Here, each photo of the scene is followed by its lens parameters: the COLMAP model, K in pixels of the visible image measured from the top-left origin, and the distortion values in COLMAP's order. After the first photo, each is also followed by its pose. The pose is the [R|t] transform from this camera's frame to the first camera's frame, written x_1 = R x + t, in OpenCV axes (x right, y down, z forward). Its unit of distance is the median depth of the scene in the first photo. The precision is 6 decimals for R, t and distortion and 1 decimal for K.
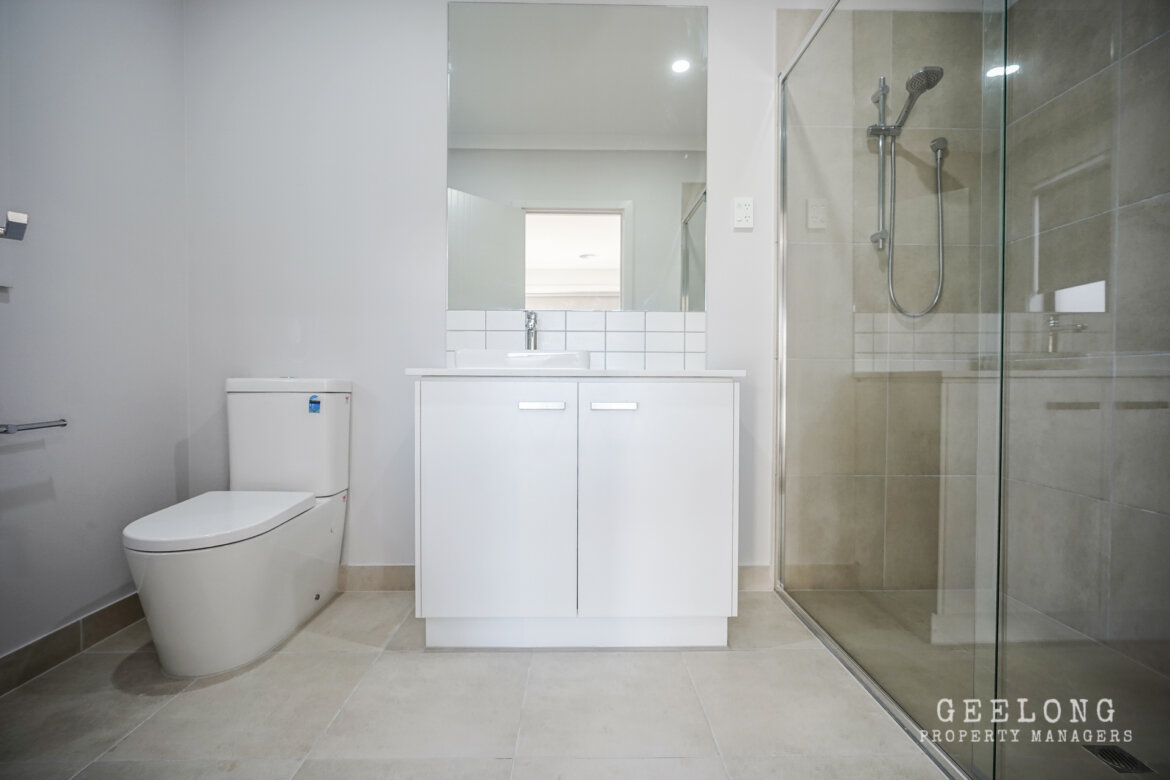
lens RADIAL K [[532.1, 0, 586.3], [0, 532.1, 387.7], [0, 0, 1]] dist [-0.002264, 0.000156]
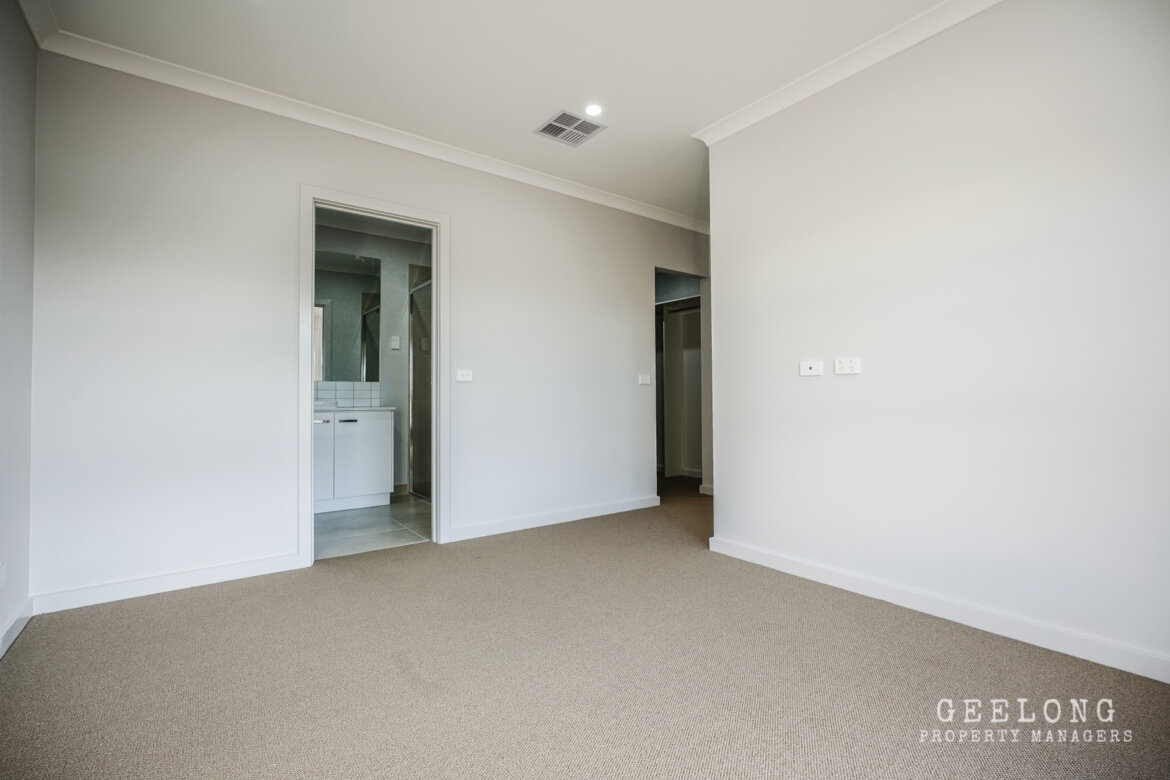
lens RADIAL K [[532.1, 0, 586.3], [0, 532.1, 393.2], [0, 0, 1]] dist [-0.002264, 0.000156]
pose [[0.818460, -0.002371, 0.574558, -0.408499], [0.011478, 0.999859, -0.012226, -0.049904], [-0.574449, 0.016601, 0.818372, -1.561409]]
